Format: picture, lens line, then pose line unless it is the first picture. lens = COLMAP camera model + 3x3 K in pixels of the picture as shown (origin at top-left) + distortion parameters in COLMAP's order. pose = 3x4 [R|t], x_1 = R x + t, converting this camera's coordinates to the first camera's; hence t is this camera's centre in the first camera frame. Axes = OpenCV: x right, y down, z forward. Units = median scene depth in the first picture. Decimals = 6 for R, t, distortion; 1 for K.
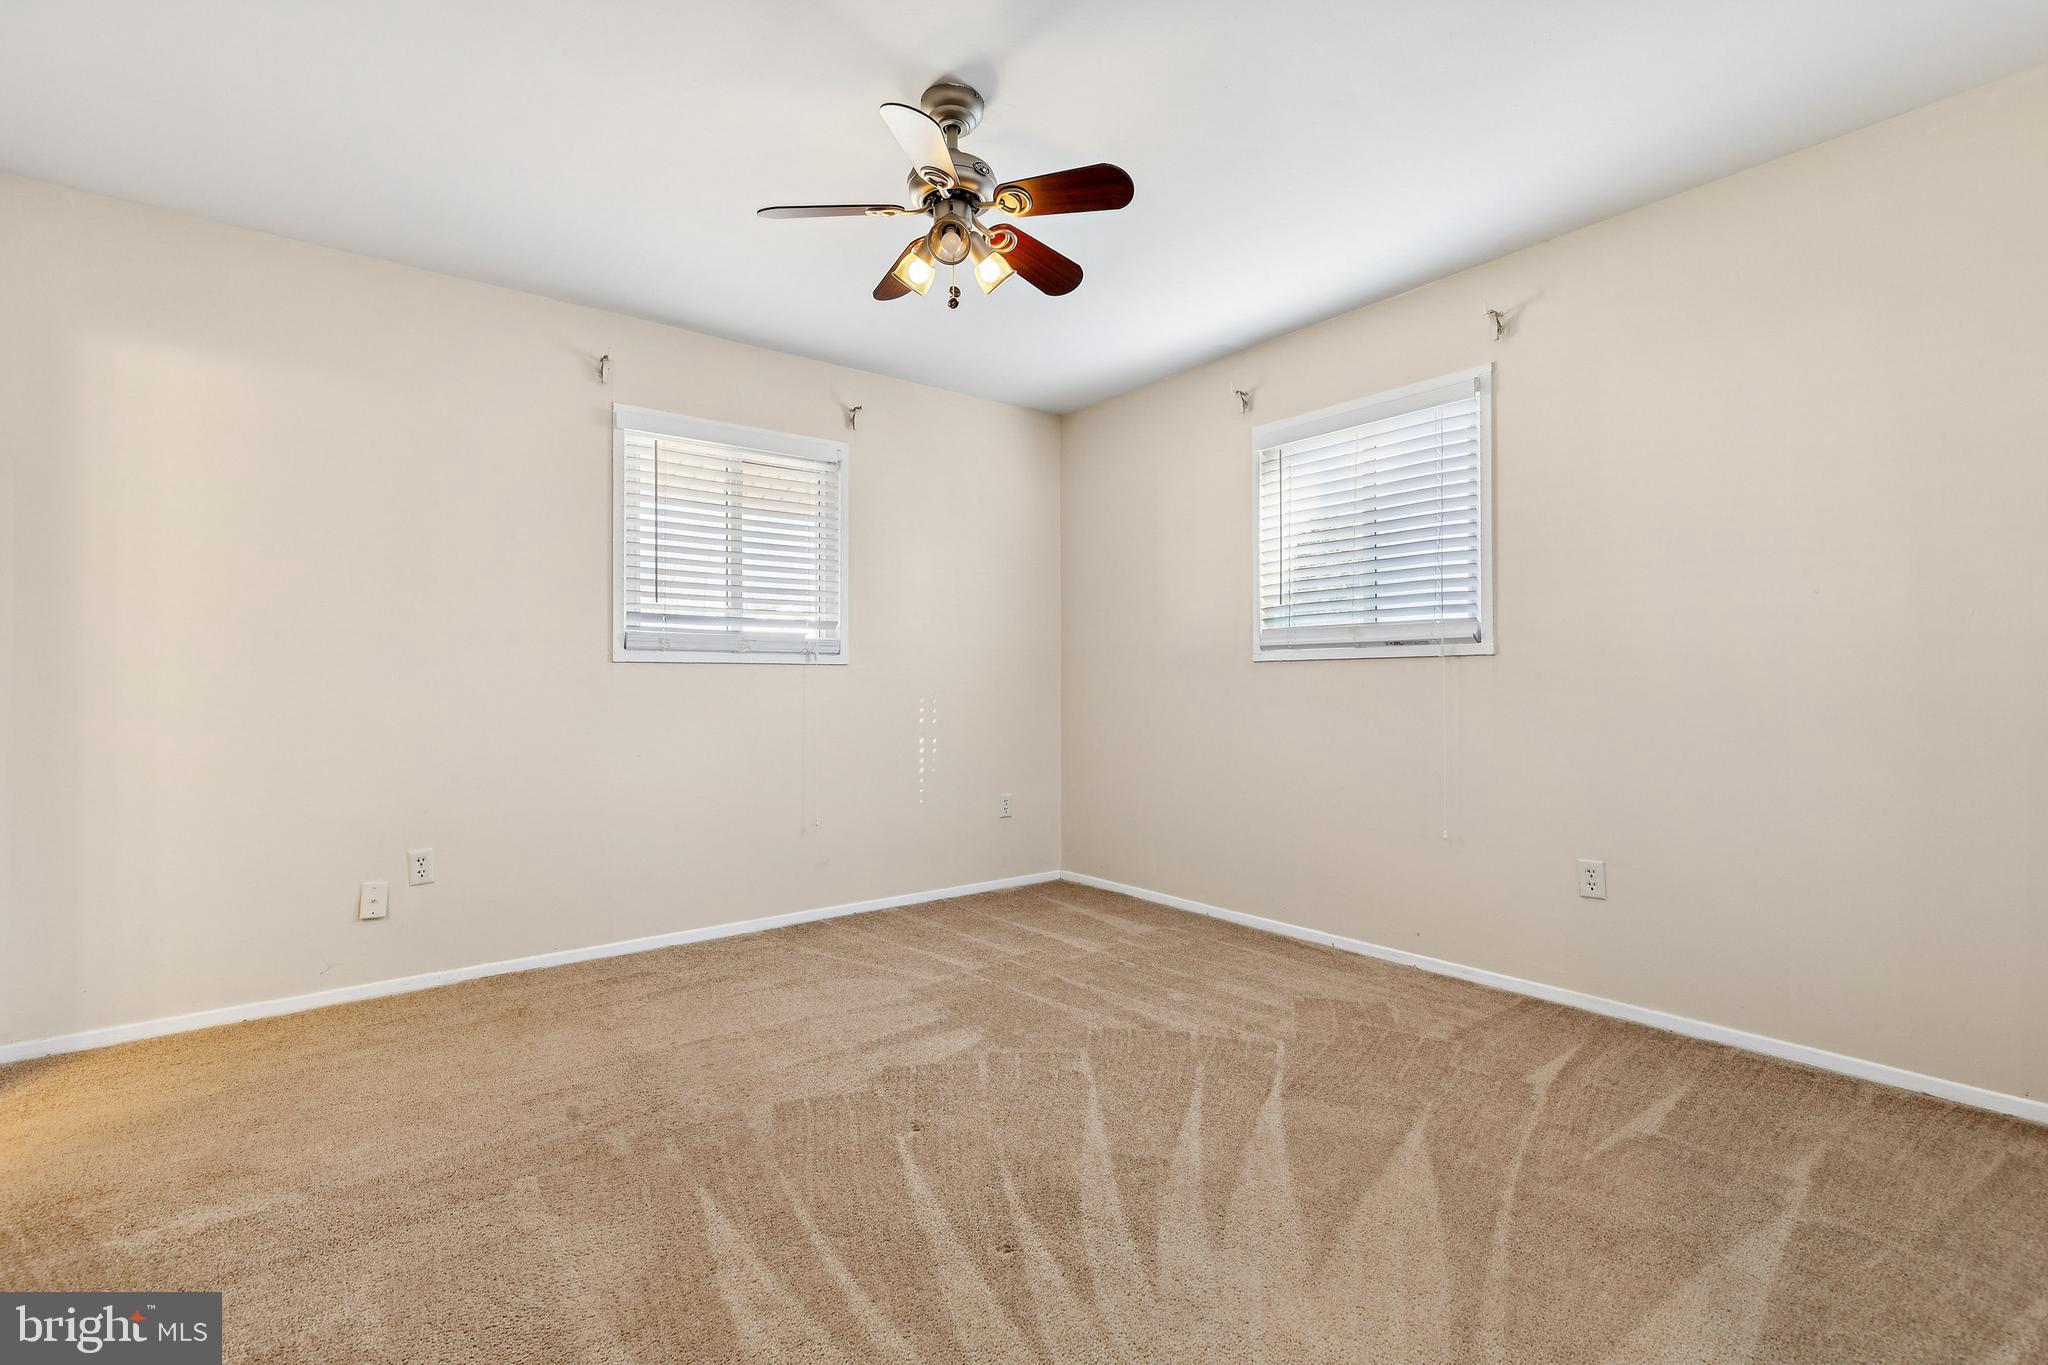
lens RADIAL K [[939.1, 0, 1027.6], [0, 939.1, 680.7], [0, 0, 1]] dist [0.005397, -0.000218]
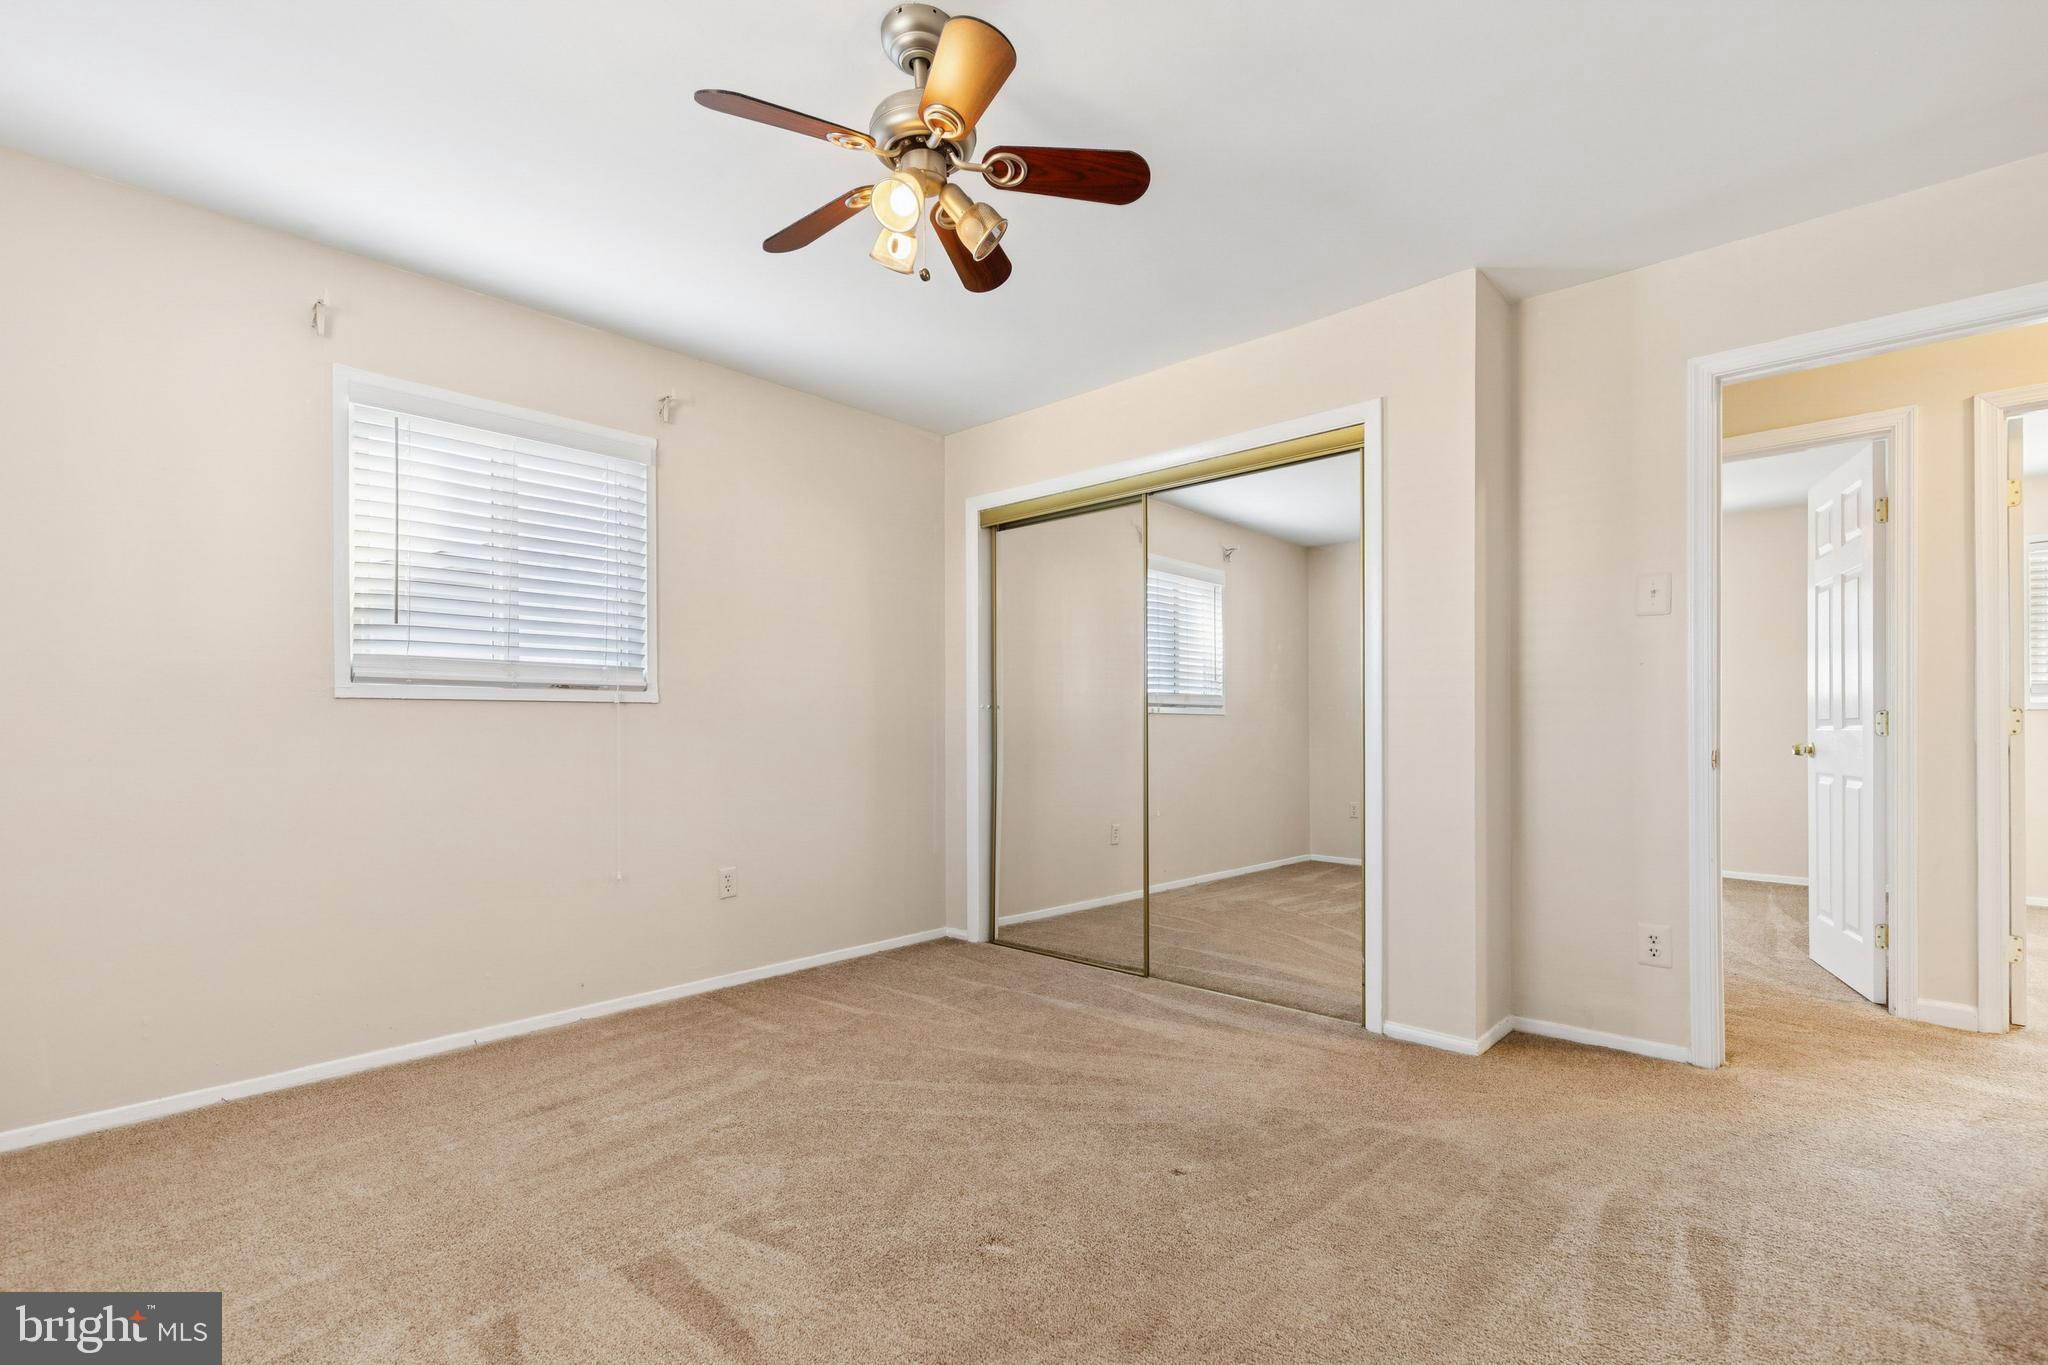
lens RADIAL K [[939.1, 0, 993.2], [0, 939.1, 732.9], [0, 0, 1]] dist [0.005397, -0.000218]
pose [[-0.154091, 0.003633, 0.988050, -0.652637], [-0.001219, 0.999992, -0.003867, 0.010740], [-0.988056, -0.001800, -0.154085, 0.768265]]
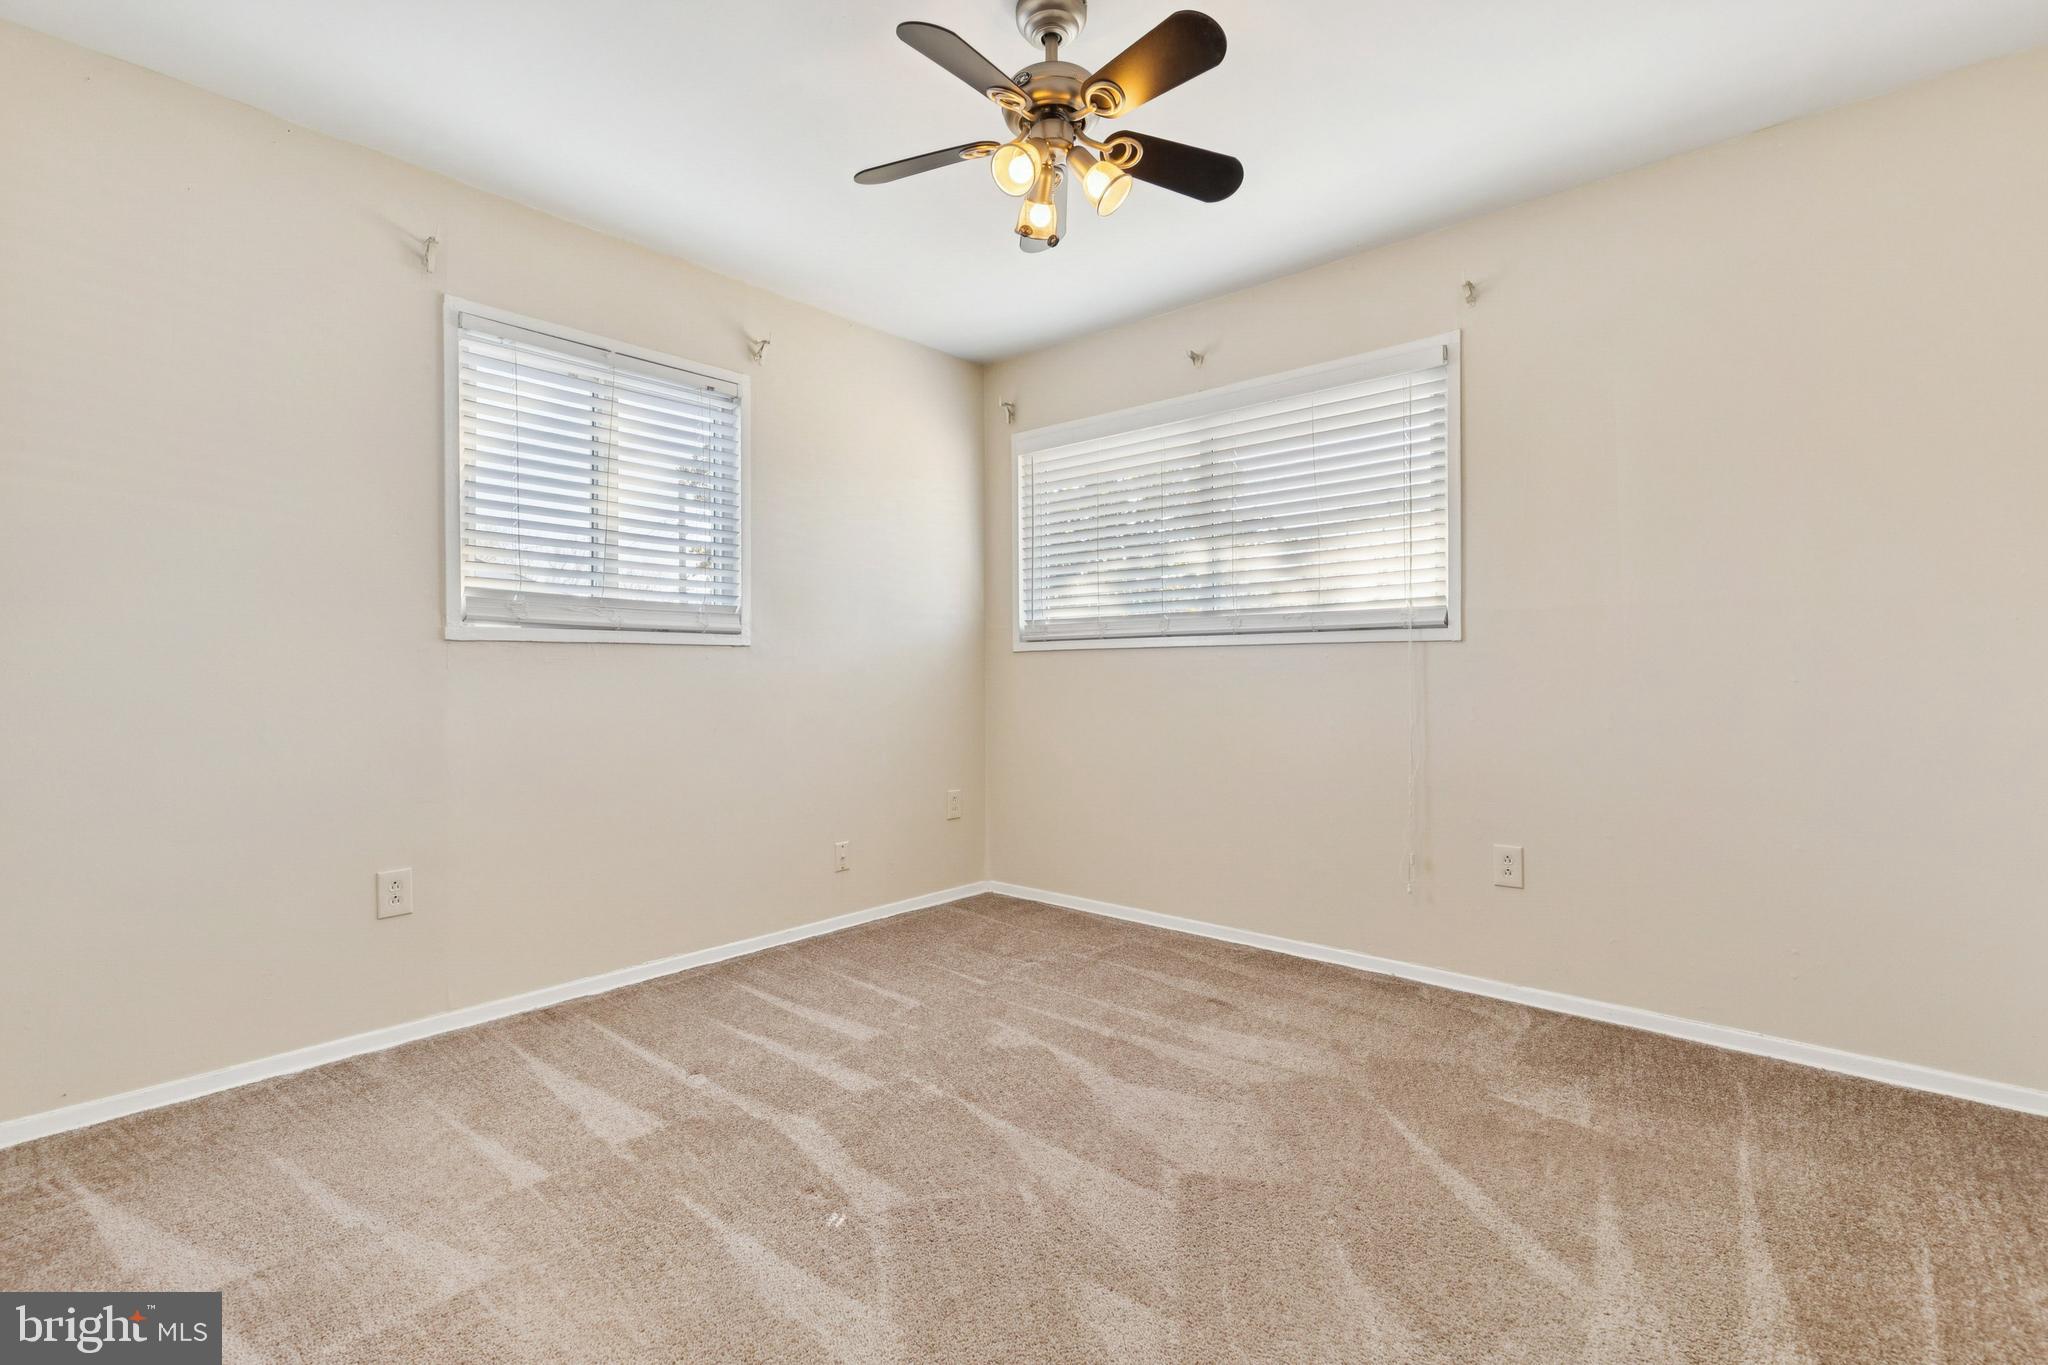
lens RADIAL K [[939.1, 0, 1018.8], [0, 939.1, 675.5], [0, 0, 1]] dist [0.005397, -0.000218]
pose [[0.981697, 0.001203, 0.190445, -0.119613], [-0.002909, 0.999958, 0.008679, 0.000338], [-0.190427, -0.009074, 0.981659, 0.154299]]
